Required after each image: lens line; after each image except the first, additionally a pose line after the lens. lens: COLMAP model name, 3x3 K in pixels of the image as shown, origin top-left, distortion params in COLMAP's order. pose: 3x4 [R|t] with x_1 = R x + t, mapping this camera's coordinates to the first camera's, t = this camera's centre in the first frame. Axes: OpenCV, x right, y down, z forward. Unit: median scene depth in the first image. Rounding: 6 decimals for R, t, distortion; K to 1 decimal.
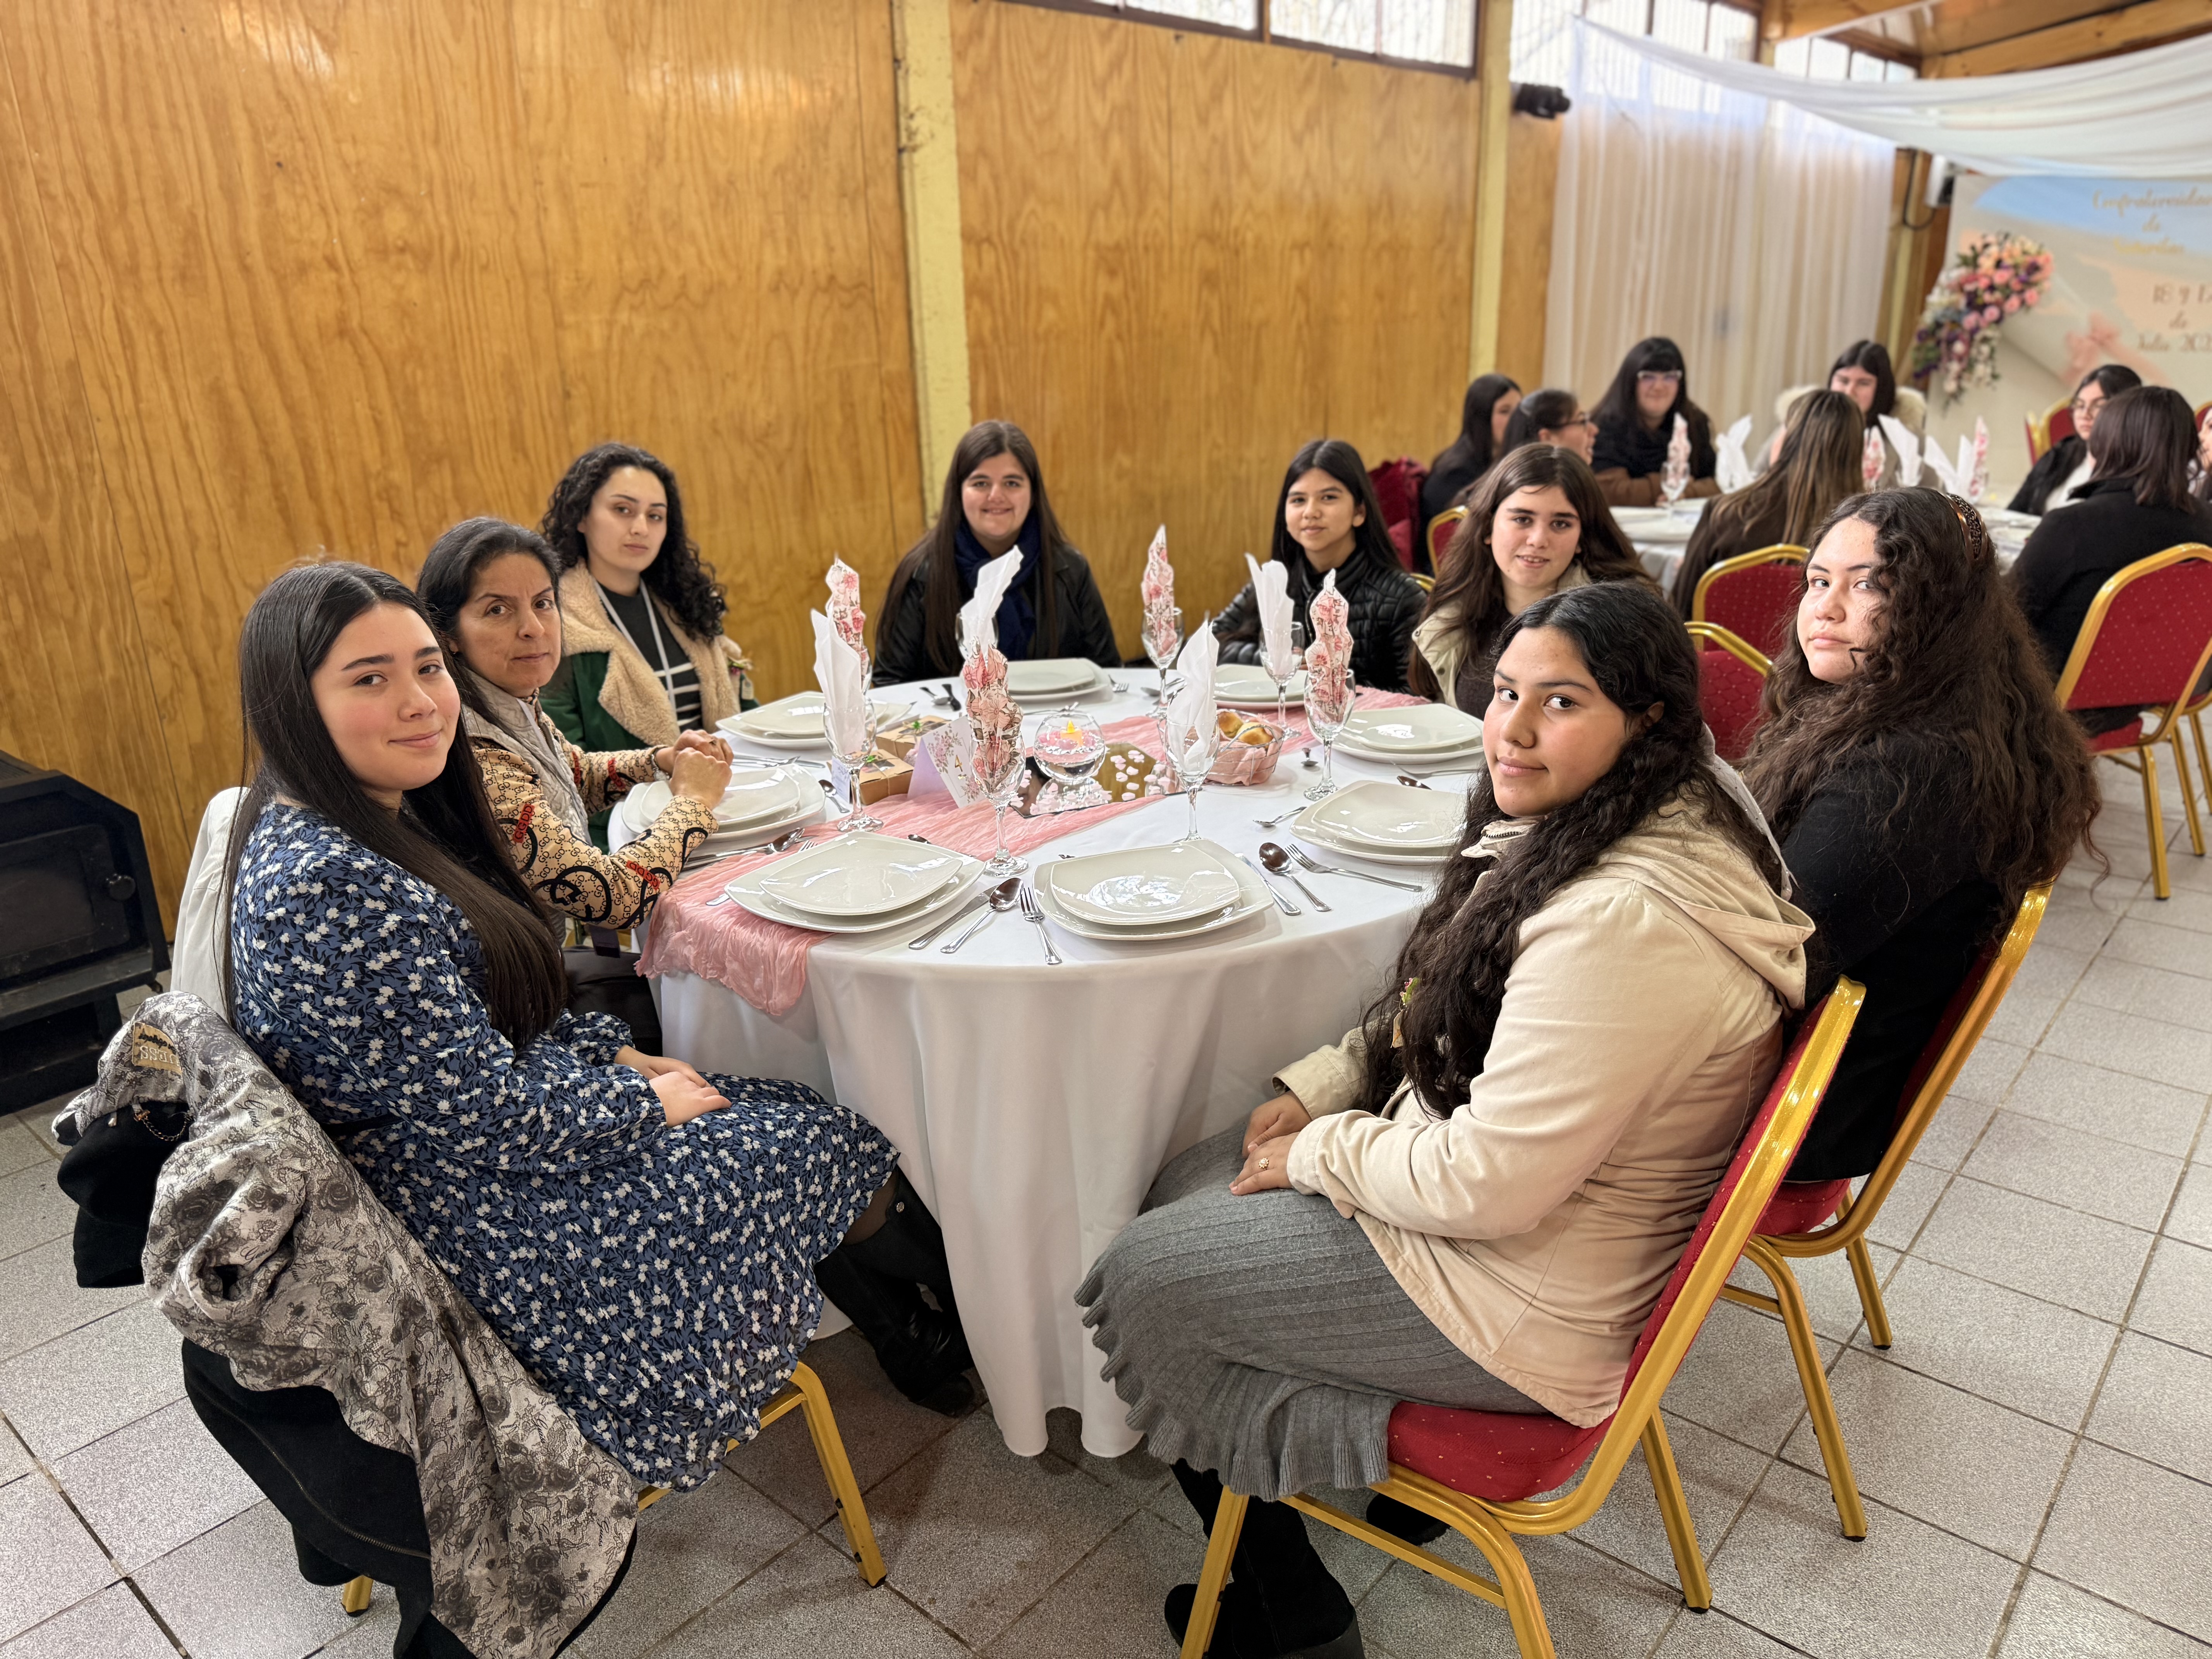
lens RADIAL K [[1576.8, 0, 1105.1], [0, 1576.8, 820.0], [0, 0, 1]] dist [0.010930, -0.011724]
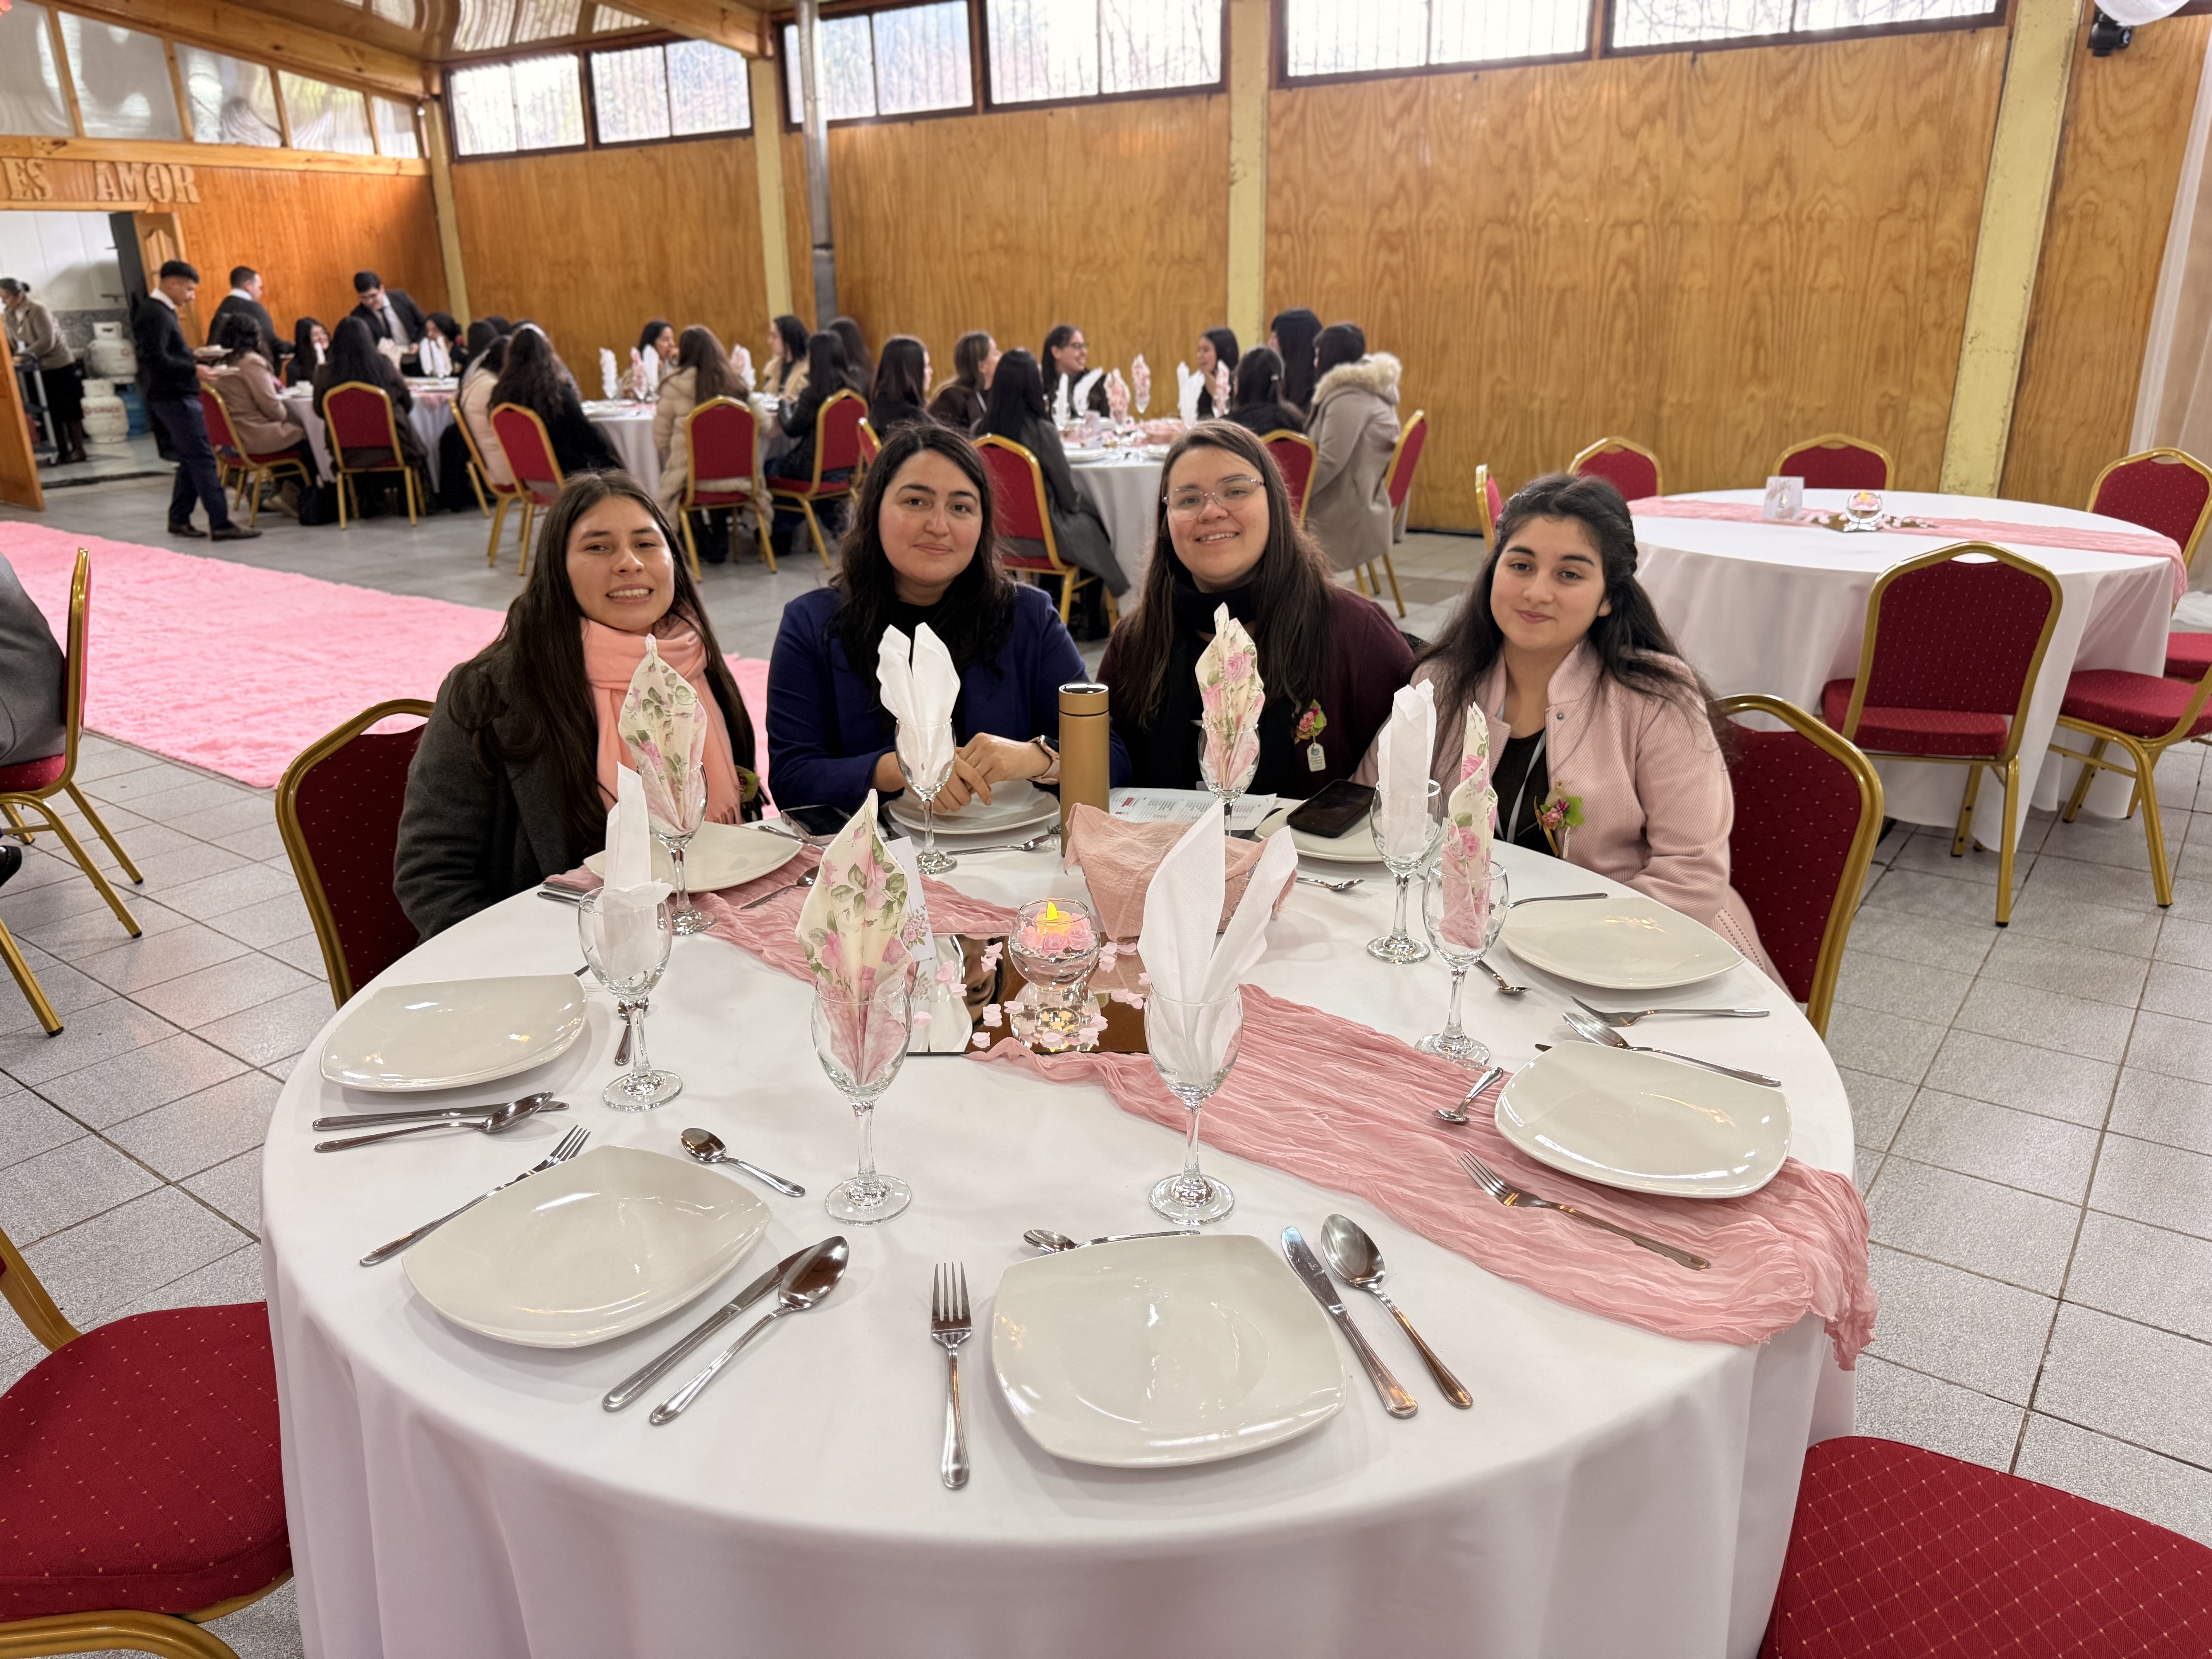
lens RADIAL K [[1576.8, 0, 1109.9], [0, 1576.8, 835.0], [0, 0, 1]] dist [0.010930, -0.011724]
pose [[0.085061, 0.361470, -0.928496, 0.901643], [-0.302689, 0.897206, 0.321559, -0.144528], [0.949286, 0.253693, 0.185731, 0.353995]]
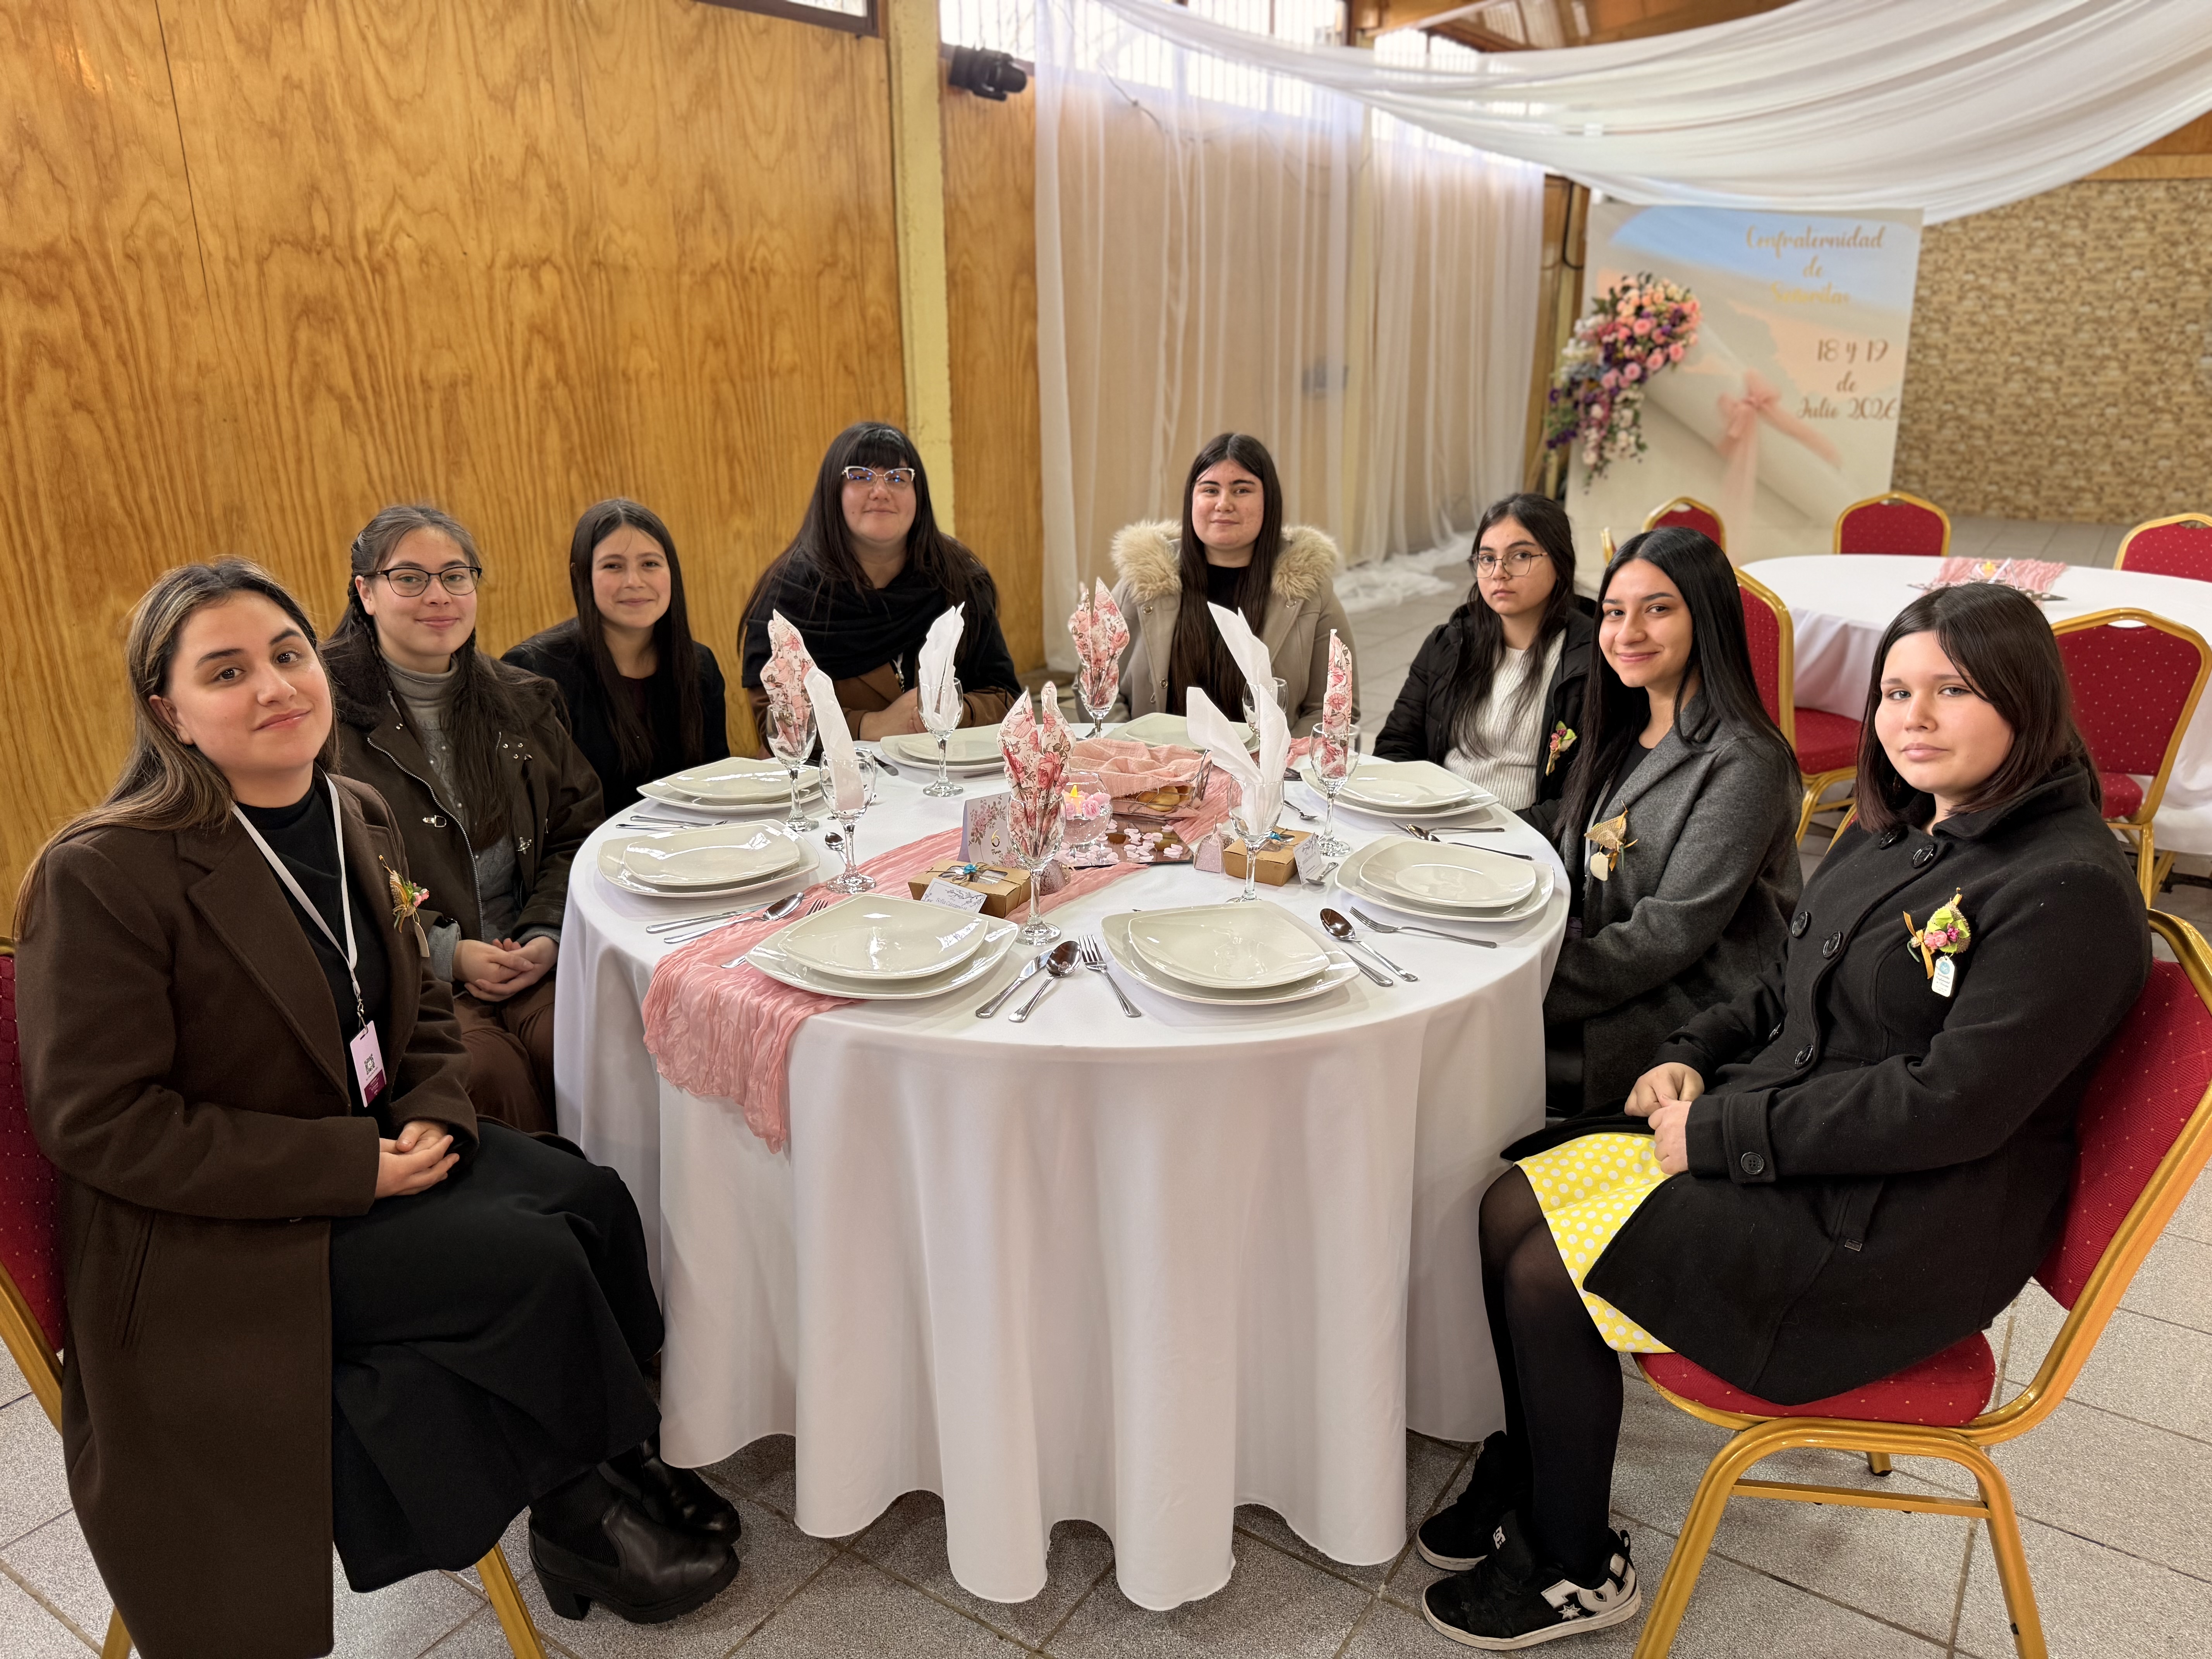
lens RADIAL K [[1576.8, 0, 1109.8], [0, 1576.8, 831.3], [0, 0, 1]] dist [0.010930, -0.011724]
pose [[0.992047, -0.020596, 0.124173, 0.183470], [0.021753, 0.999732, -0.007972, -0.079758], [-0.123975, 0.010610, 0.992229, 0.218770]]
